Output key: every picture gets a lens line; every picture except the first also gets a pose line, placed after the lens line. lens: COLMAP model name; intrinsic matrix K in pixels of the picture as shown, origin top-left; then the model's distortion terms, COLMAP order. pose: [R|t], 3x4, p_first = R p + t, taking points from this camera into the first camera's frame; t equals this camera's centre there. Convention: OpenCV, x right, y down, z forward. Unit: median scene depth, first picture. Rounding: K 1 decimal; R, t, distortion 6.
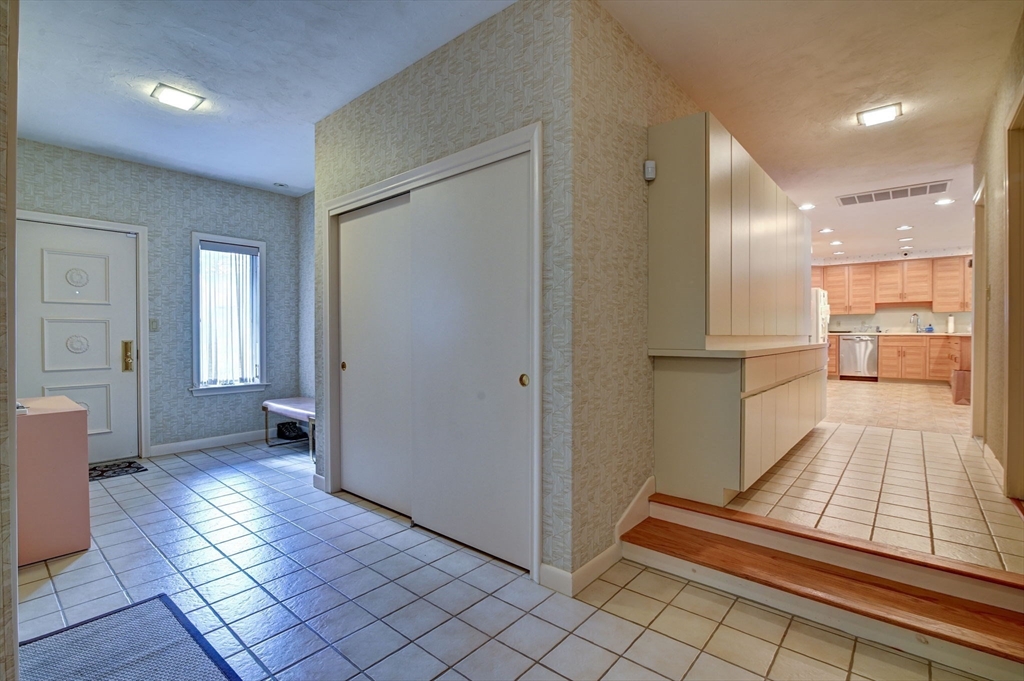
lens RADIAL K [[470.0, 0, 512.0], [0, 470.0, 340.5], [0, 0, 1]] dist [-0.022031, 0.002463]
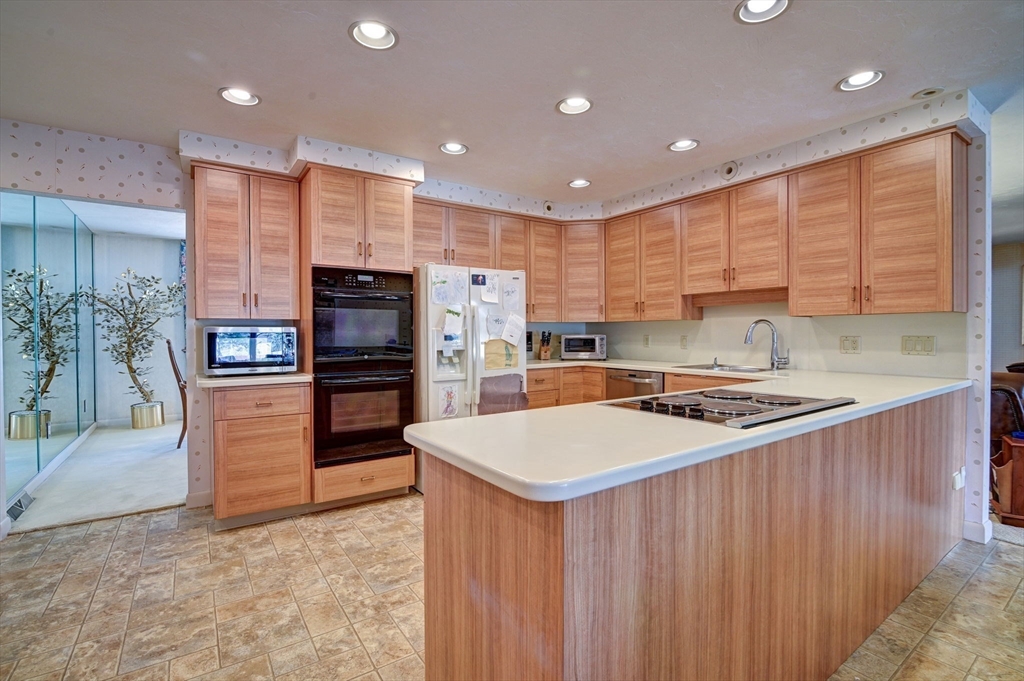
lens RADIAL K [[470.0, 0, 512.0], [0, 470.0, 340.5], [0, 0, 1]] dist [-0.022031, 0.002463]
pose [[0.966033, 0.002102, -0.258412, 0.774147], [-0.001513, 0.999996, 0.002481, -0.041195], [0.258416, -0.002006, 0.966032, 0.565309]]
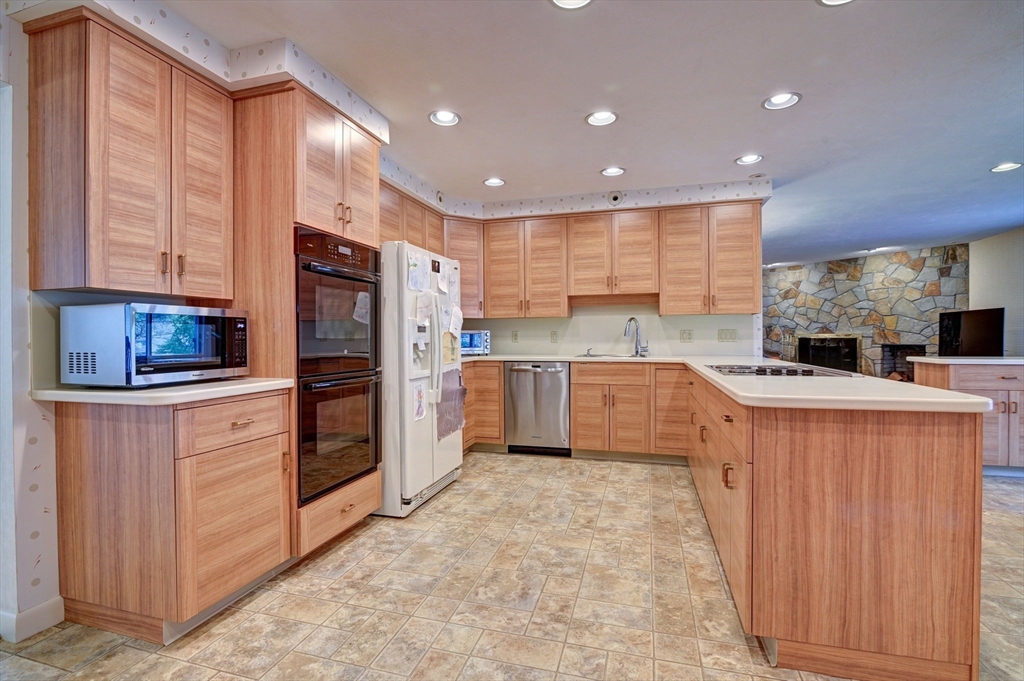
lens RADIAL K [[470.0, 0, 512.0], [0, 470.0, 340.5], [0, 0, 1]] dist [-0.022031, 0.002463]
pose [[0.909805, -0.006866, 0.414978, 0.539616], [0.010346, 0.999928, -0.006137, -0.031199], [-0.414906, 0.009877, 0.909811, 0.589551]]
